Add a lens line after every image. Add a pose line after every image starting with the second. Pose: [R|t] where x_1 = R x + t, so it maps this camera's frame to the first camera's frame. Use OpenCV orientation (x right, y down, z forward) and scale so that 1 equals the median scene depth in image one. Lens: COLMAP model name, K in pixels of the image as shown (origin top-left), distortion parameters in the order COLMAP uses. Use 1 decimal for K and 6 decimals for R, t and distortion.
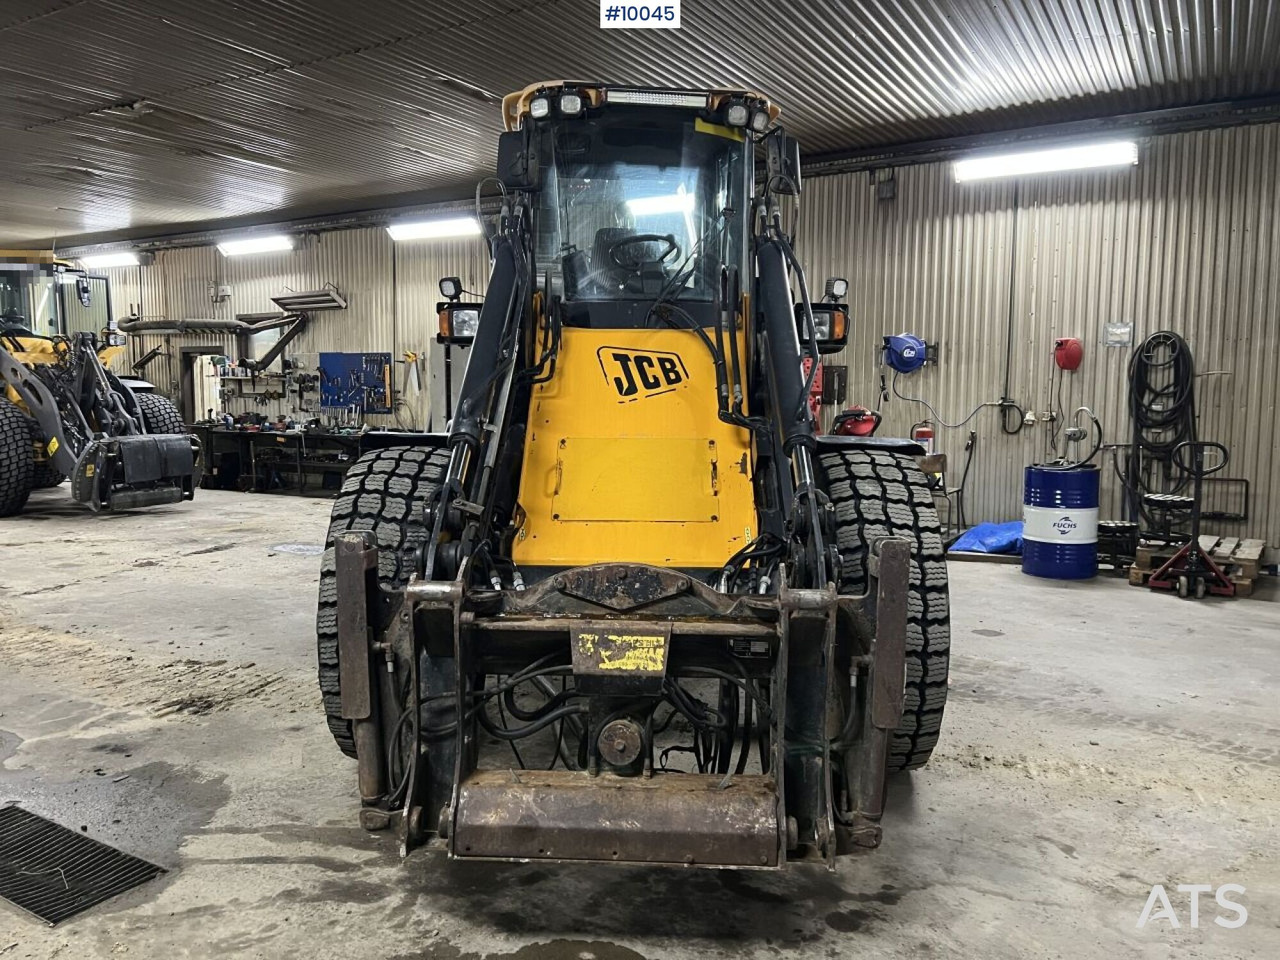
lens RADIAL K [[970.5, 0, 631.3], [0, 970.5, 476.2], [0, 0, 1]] dist [0.087817, -0.128070]
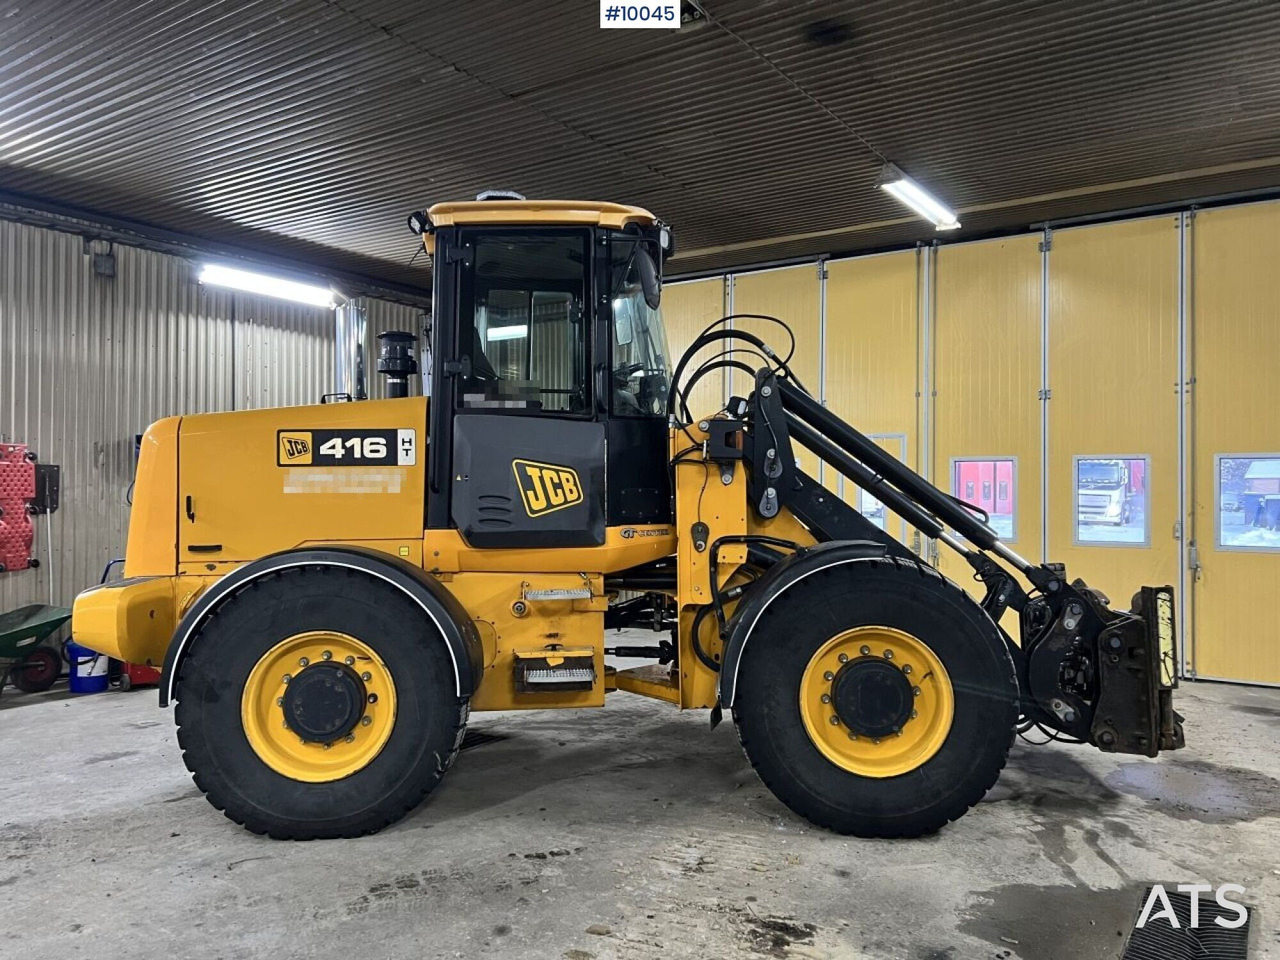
lens RADIAL K [[961.2, 0, 640.0], [0, 961.2, 480.0], [0, 0, 1]] dist [0.089780, -0.117518]
pose [[0.042255, 0.004886, 0.999095, -1.078007], [0.086718, 0.996196, -0.008540, -0.103080], [-0.995336, 0.087000, 0.041670, 0.951770]]
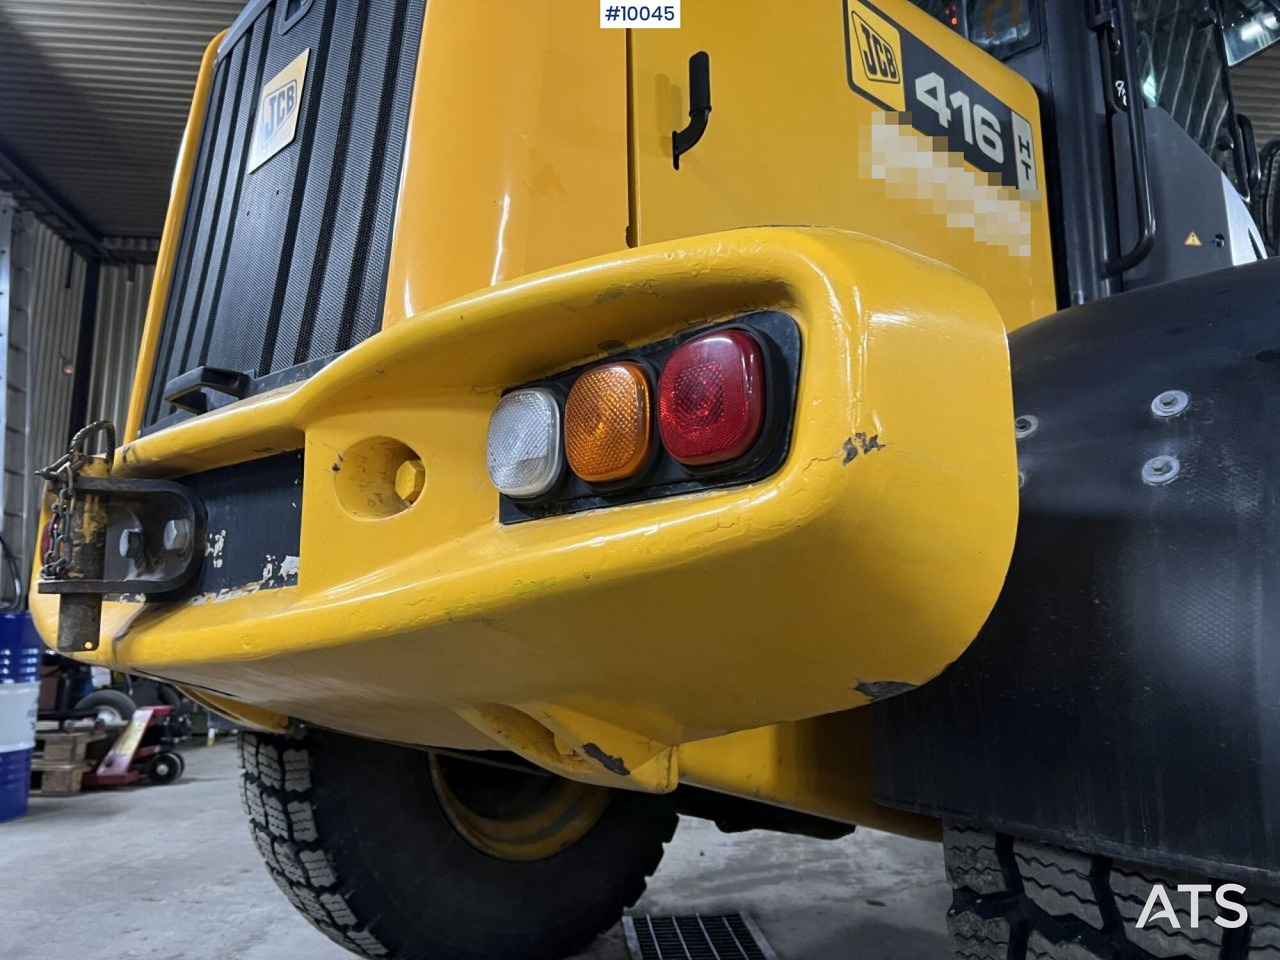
lens RADIAL K [[961.2, 0, 640.0], [0, 961.2, 480.0], [0, 0, 1]] dist [0.089780, -0.117518]
pose [[-0.593639, 0.120924, 0.795594, -0.320032], [0.067229, 0.992642, -0.100710, -0.005431], [-0.801918, -0.006298, -0.597401, 1.587214]]
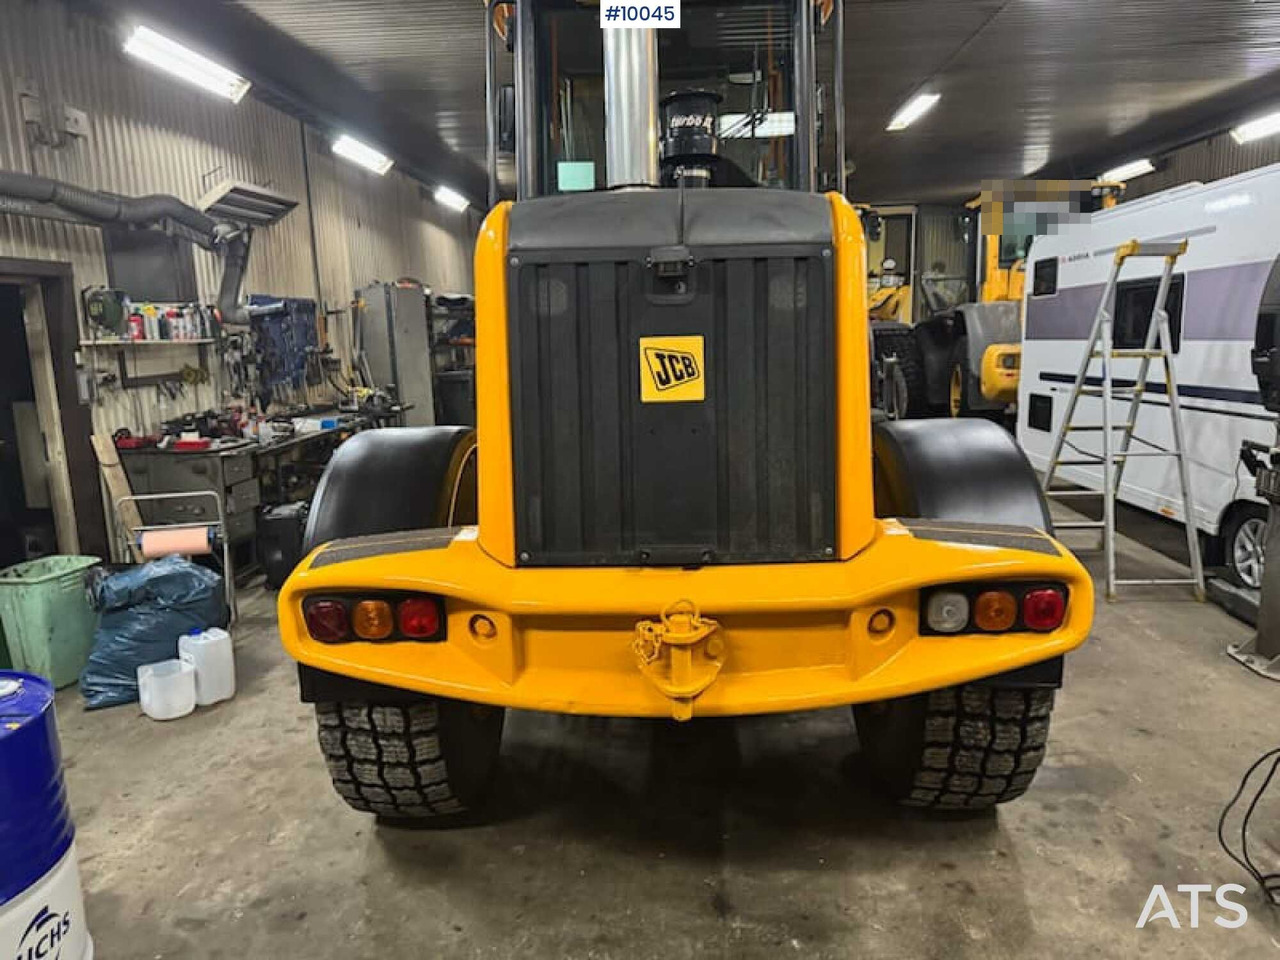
lens RADIAL K [[945.9, 0, 585.9], [0, 945.9, 477.9], [0, 0, 1]] dist [0.012189, 0.003563]
pose [[-0.981704, -0.002112, 0.190399, -0.097943], [0.043833, 0.970575, 0.236774, -0.196778], [-0.185297, 0.240788, -0.952726, 1.930369]]
